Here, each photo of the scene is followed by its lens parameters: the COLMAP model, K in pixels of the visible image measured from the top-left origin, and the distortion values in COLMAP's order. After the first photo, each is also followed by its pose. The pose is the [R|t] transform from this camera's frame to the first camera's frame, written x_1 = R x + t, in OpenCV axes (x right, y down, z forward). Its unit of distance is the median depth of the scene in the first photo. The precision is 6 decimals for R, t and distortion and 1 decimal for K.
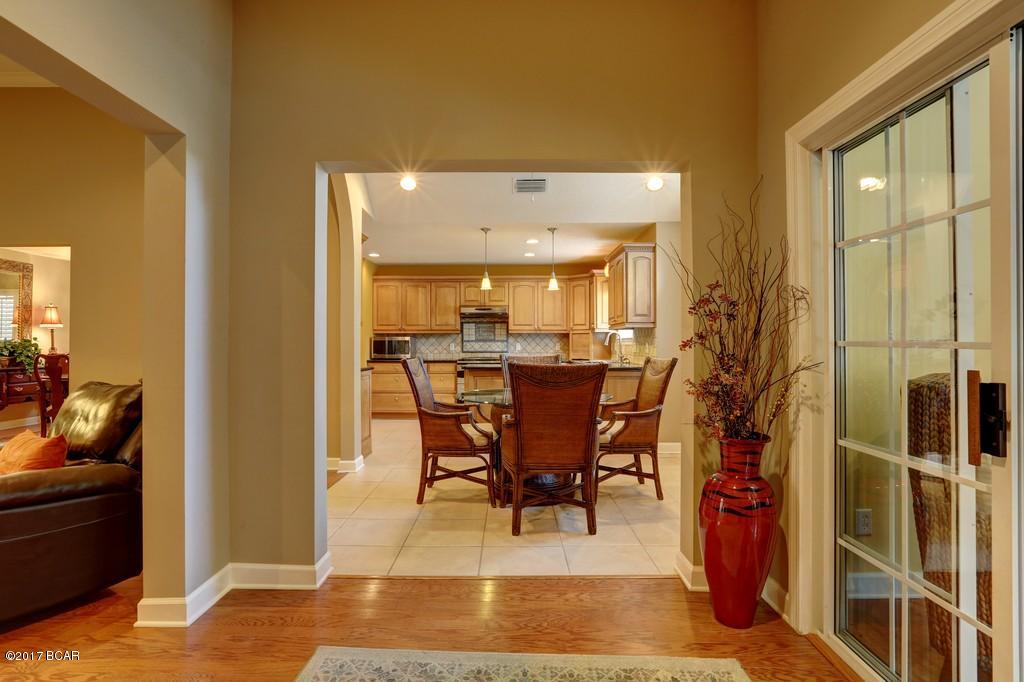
lens RADIAL K [[531.9, 0, 515.2], [0, 531.9, 339.2], [0, 0, 1]] dist [-0.003451, -0.000325]
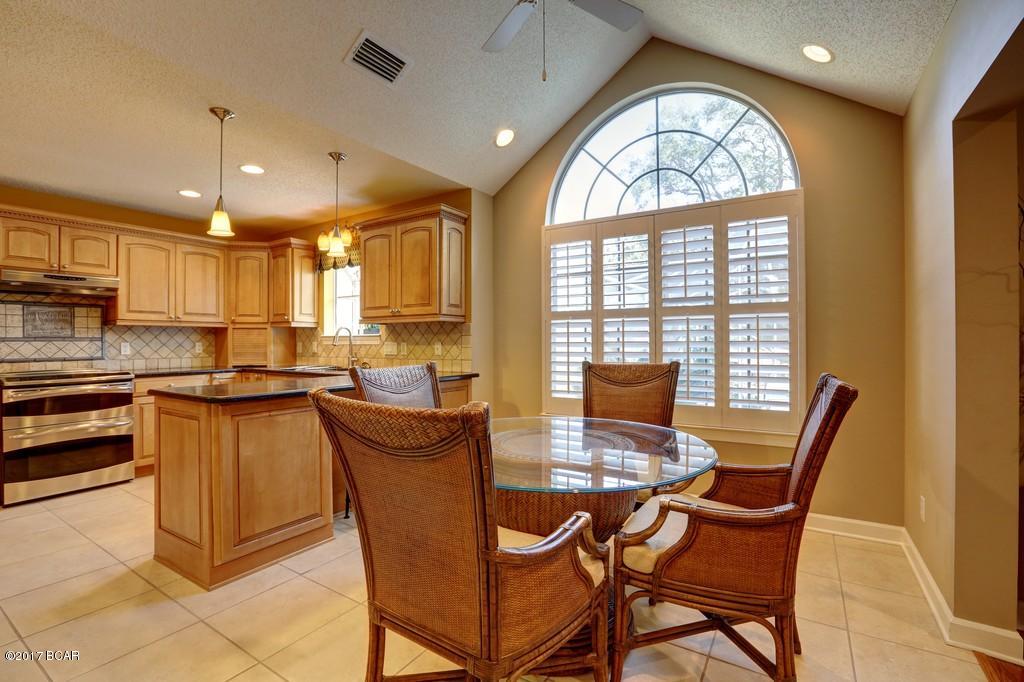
lens RADIAL K [[467.7, 0, 498.3], [0, 467.7, 339.9], [0, 0, 1]] dist [-0.018468, 0.004792]
pose [[0.568758, 0.001425, 0.822504, -0.184041], [-0.003765, 0.999993, 0.000871, 0.002132], [-0.822496, -0.003592, 0.568759, 0.384558]]
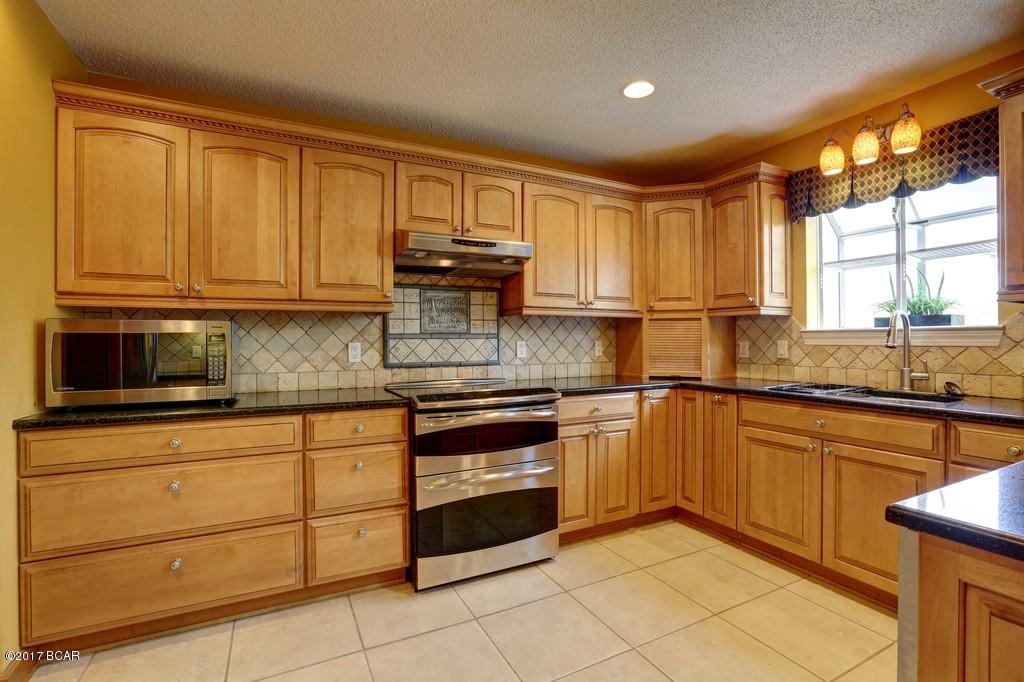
lens RADIAL K [[467.7, 0, 501.8], [0, 467.7, 335.8], [0, 0, 1]] dist [-0.018468, 0.004792]
pose [[0.893672, 0.001680, 0.448717, -0.174590], [-0.004134, 0.999981, 0.004489, 0.001715], [-0.448701, -0.005866, 0.893663, 0.701343]]
